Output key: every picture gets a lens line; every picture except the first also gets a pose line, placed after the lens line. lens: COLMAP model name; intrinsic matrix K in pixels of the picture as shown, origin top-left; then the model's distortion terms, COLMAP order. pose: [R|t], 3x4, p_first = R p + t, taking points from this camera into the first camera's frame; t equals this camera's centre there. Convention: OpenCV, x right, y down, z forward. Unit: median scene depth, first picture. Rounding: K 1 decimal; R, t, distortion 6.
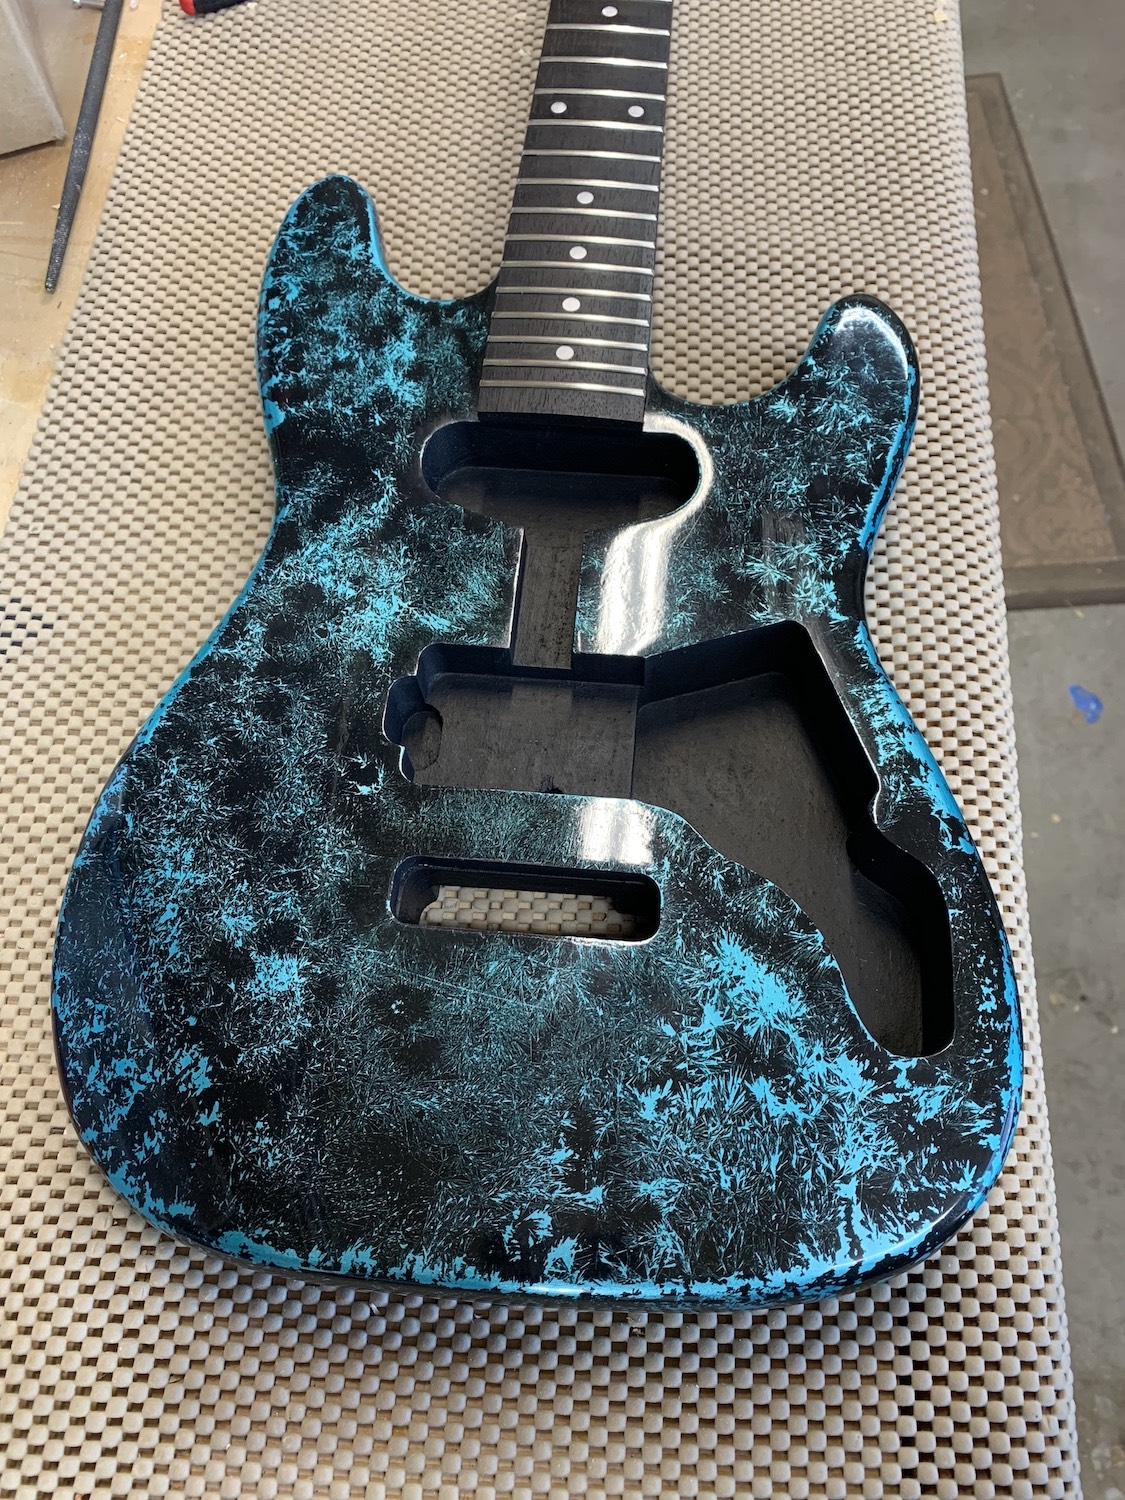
lens RADIAL K [[1150.6, 0, 575.8], [0, 1150.6, 714.8], [0, 0, 1]] dist [0.021797, -0.043677]
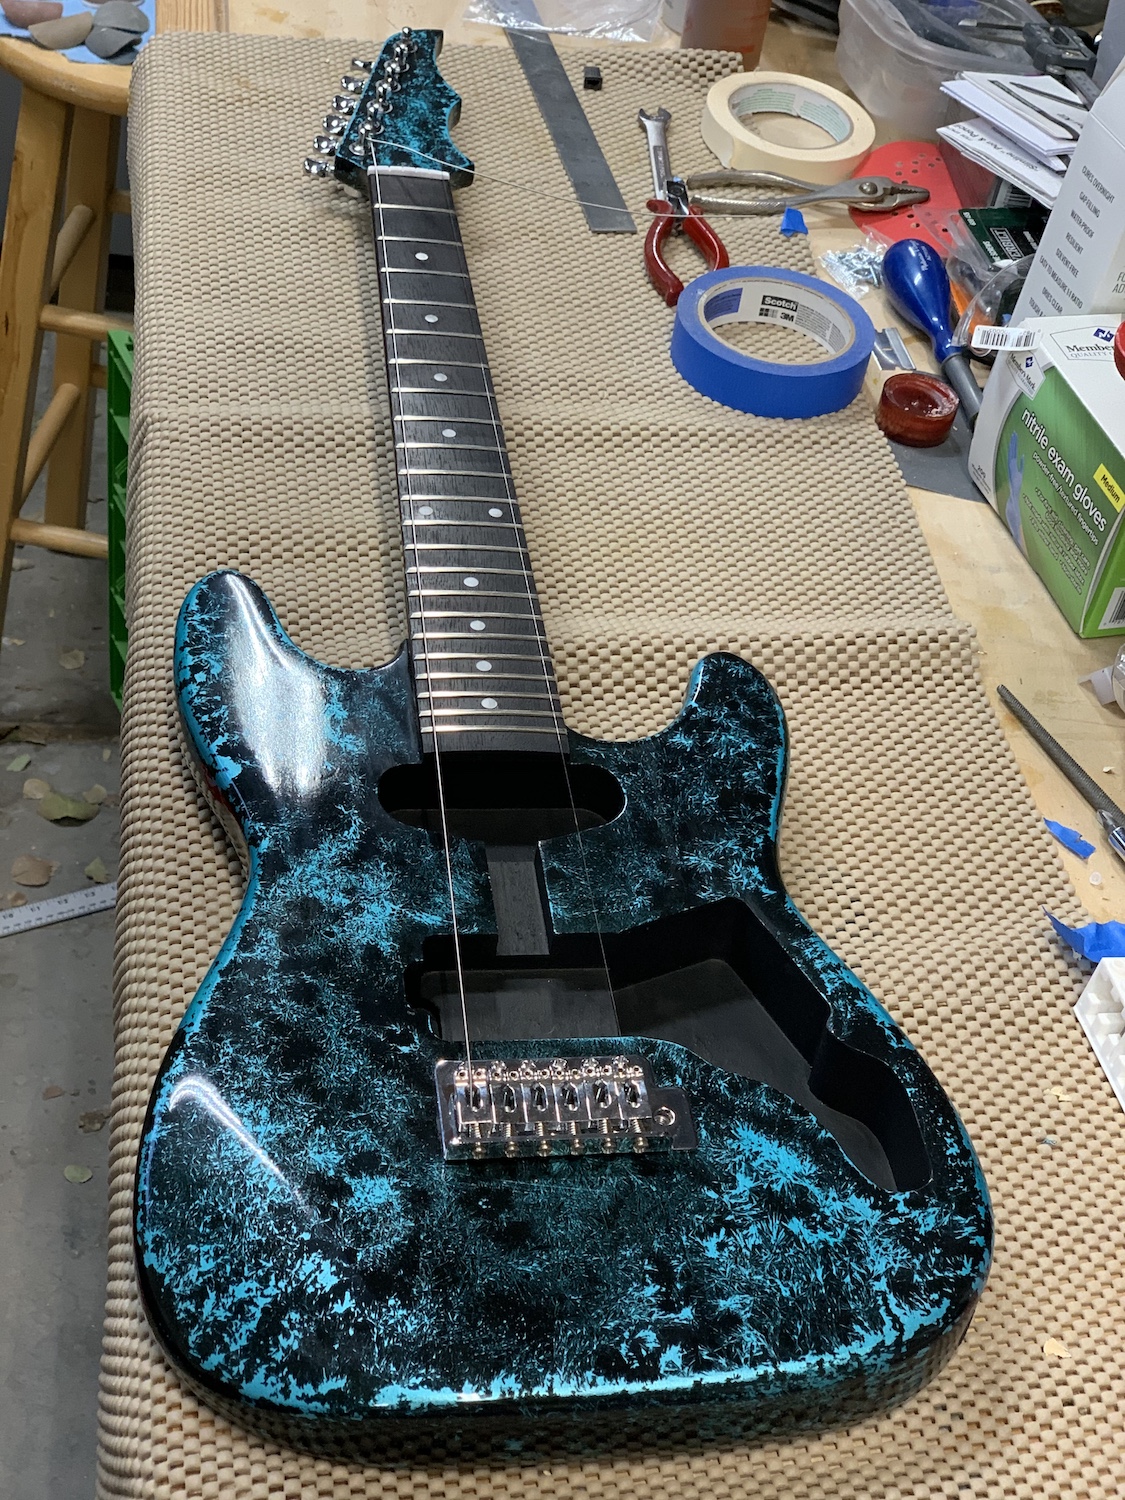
lens RADIAL K [[2245.5, 0, 558.1], [0, 2245.5, 714.7], [0, 0, 1]] dist [0.095347, 0.000000]
pose [[0.962442, -0.035509, 0.269155, -0.671203], [0.136003, 0.921099, -0.364800, 0.634450], [-0.234965, 0.387705, 0.891334, -1.214250]]
